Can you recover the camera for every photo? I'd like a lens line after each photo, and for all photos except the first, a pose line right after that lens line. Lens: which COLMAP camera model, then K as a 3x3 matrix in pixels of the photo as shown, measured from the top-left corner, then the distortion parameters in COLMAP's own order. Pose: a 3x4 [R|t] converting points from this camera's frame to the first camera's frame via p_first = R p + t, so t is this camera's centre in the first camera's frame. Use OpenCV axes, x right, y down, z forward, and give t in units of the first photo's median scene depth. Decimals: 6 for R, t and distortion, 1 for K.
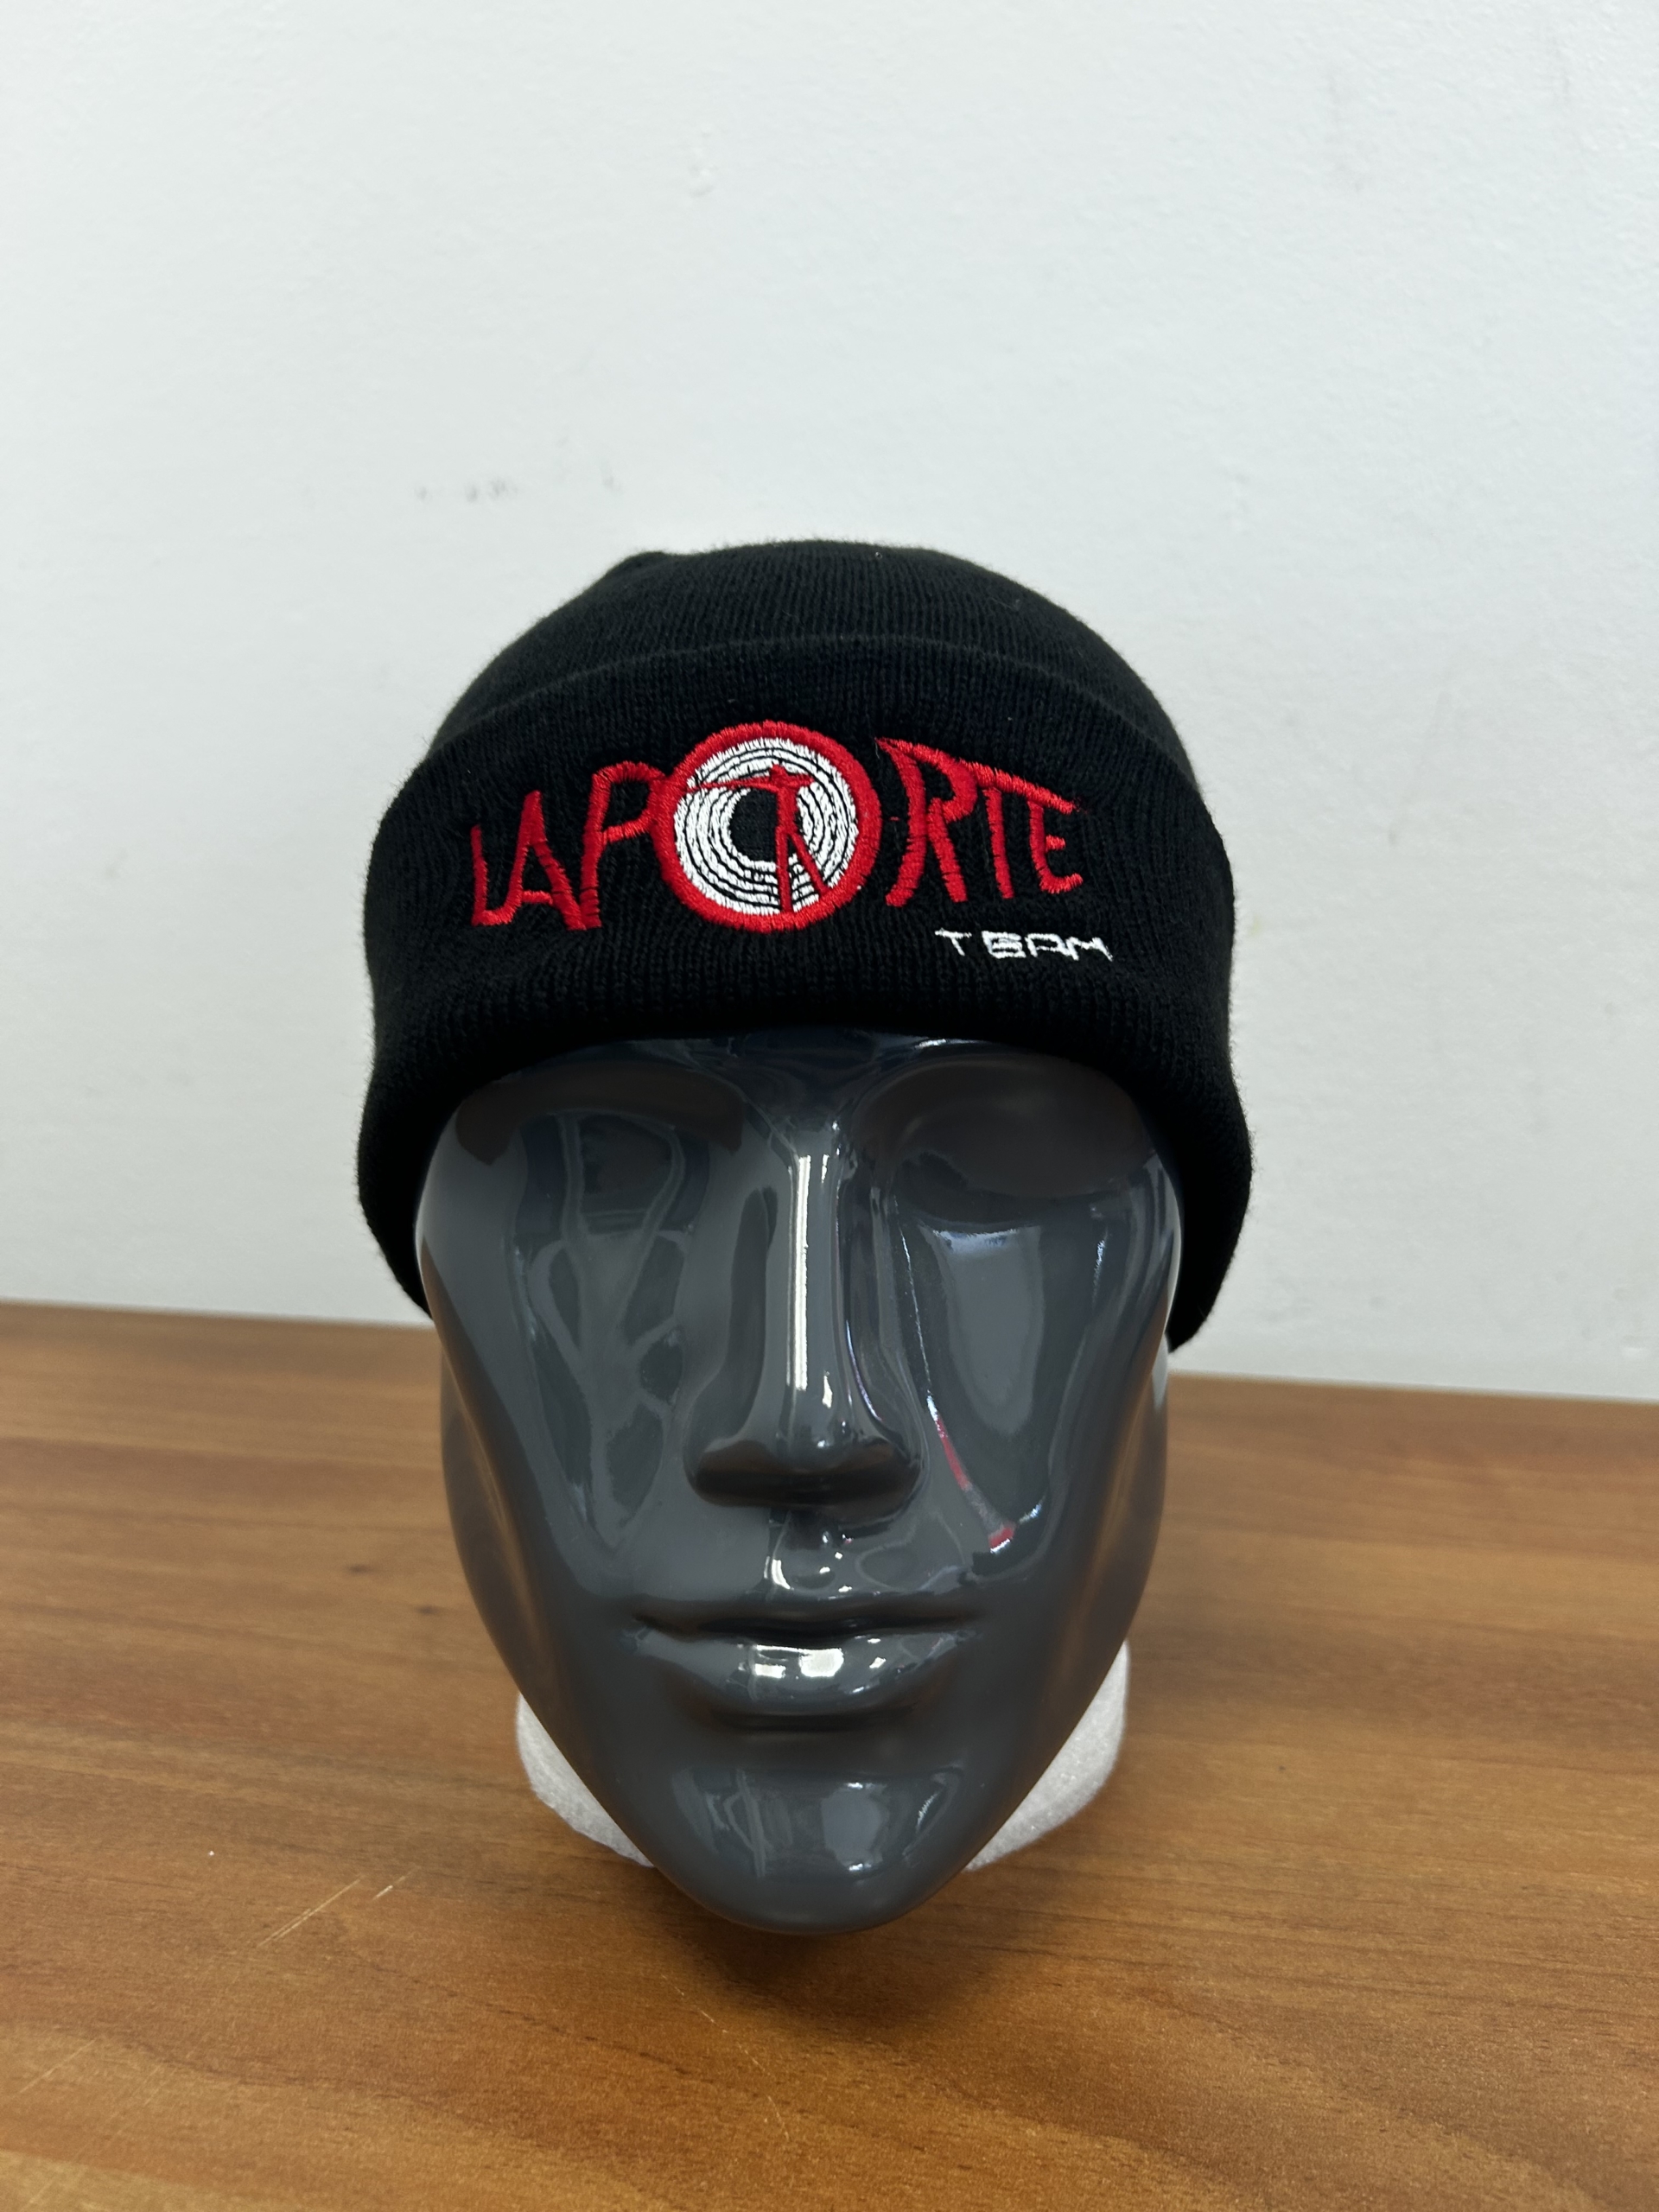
lens RADIAL K [[1744.7, 0, 836.5], [0, 1744.7, 1129.2], [0, 0, 1]] dist [0.020458, -0.044164]
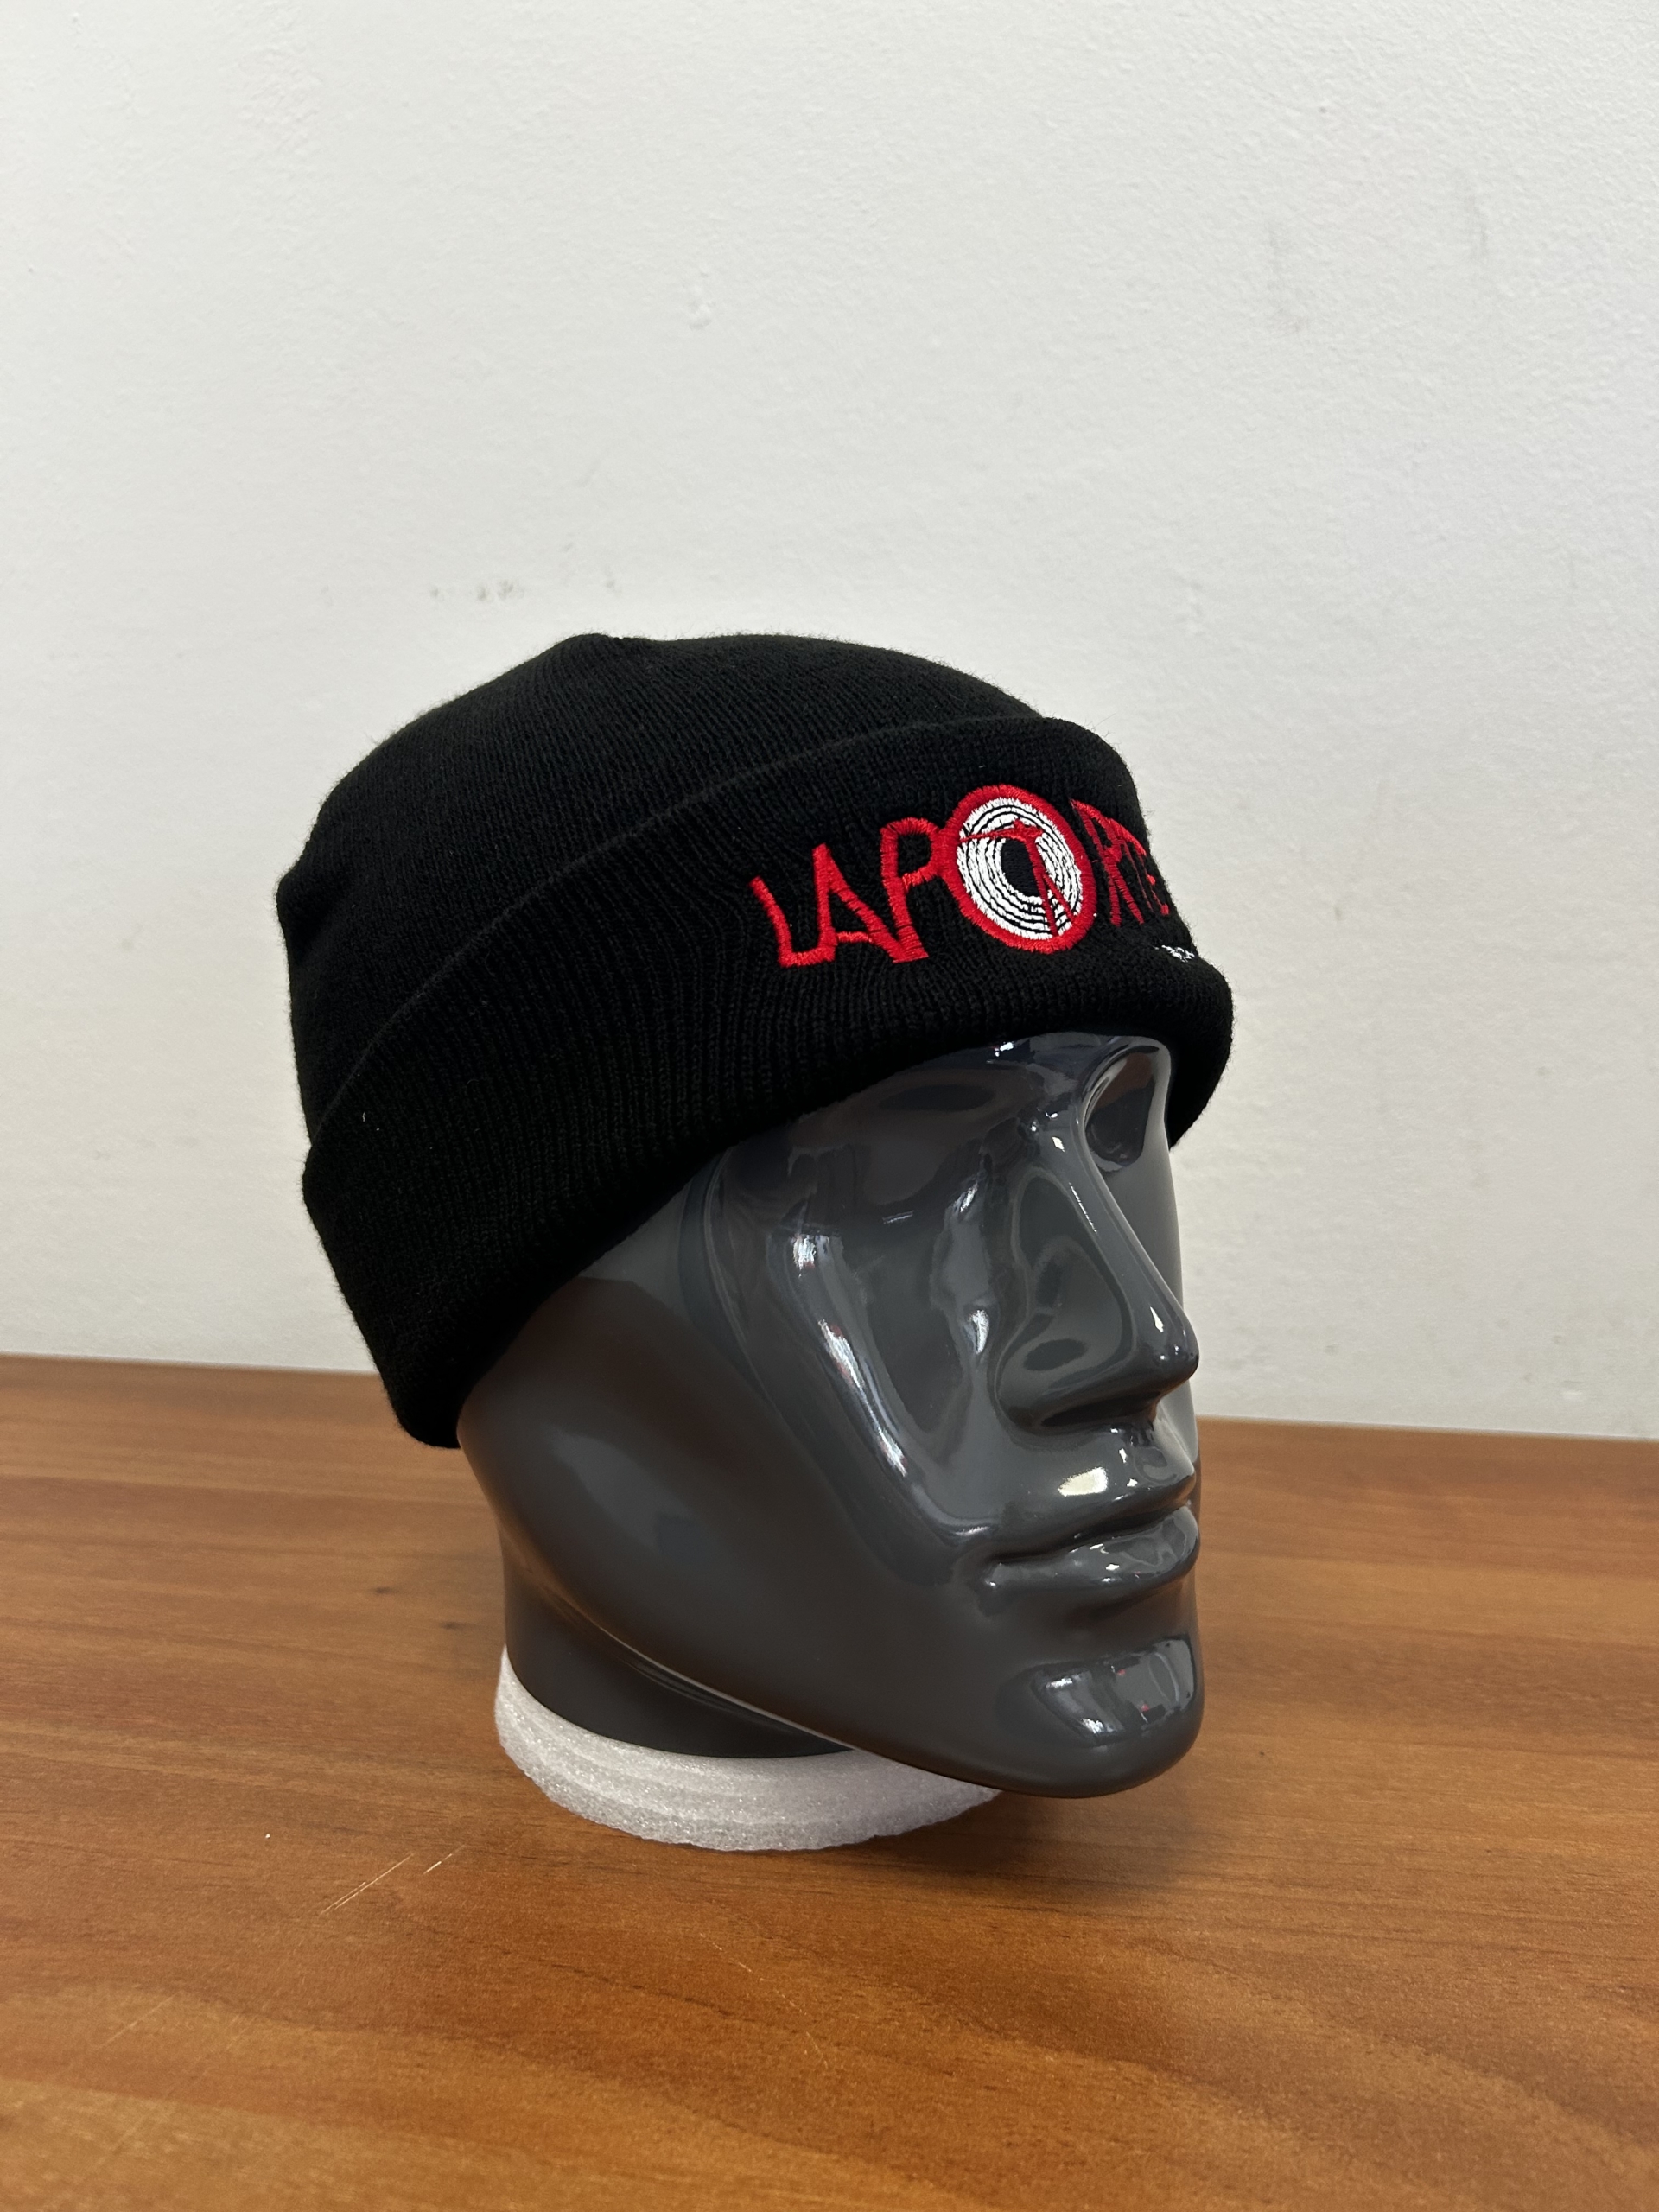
lens RADIAL K [[1746.9, 0, 823.3], [0, 1746.9, 1114.9], [0, 0, 1]] dist [0.001771, -0.012463]
pose [[0.999648, 0.000806, 0.026515, -0.049933], [0.000887, 0.997962, -0.063807, 0.045906], [-0.026513, 0.063808, 0.997610, -0.103500]]
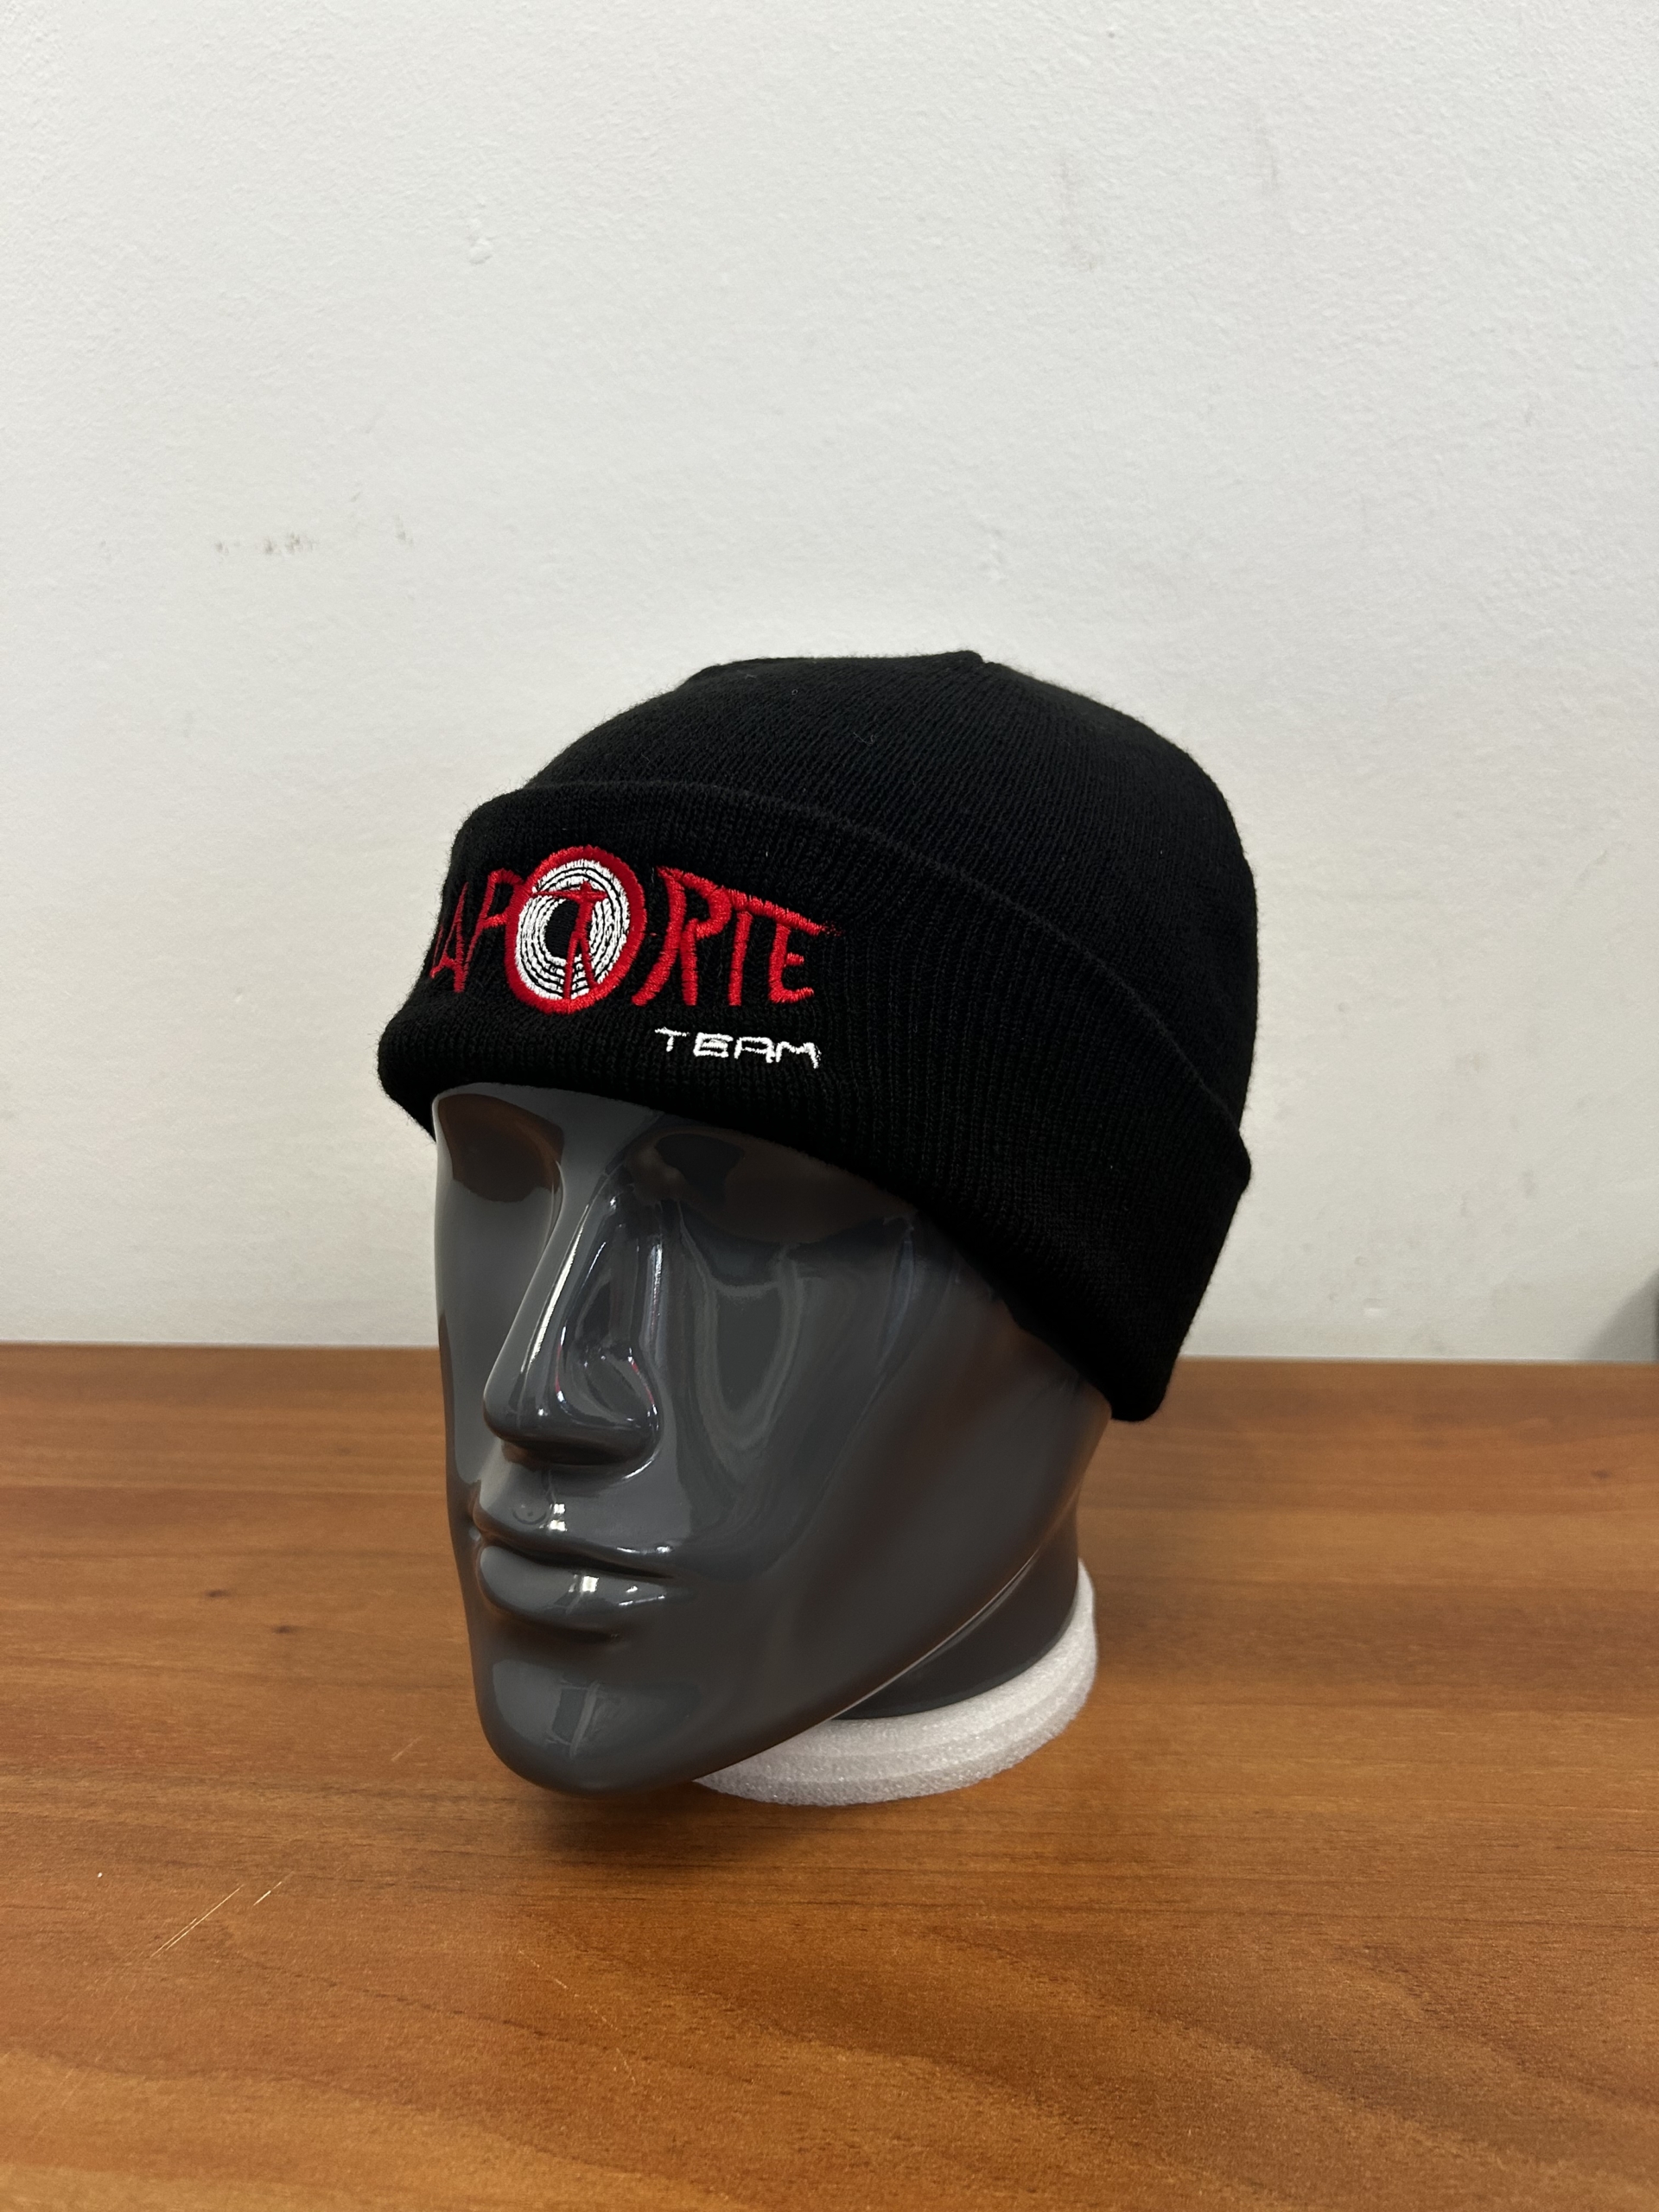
lens RADIAL K [[1746.9, 0, 823.3], [0, 1746.9, 1114.9], [0, 0, 1]] dist [0.001771, -0.012463]
pose [[0.994629, -0.042323, 0.094453, 0.012383], [0.039704, 0.998778, 0.029433, -0.081721], [-0.095583, -0.025524, 0.995094, -0.130443]]
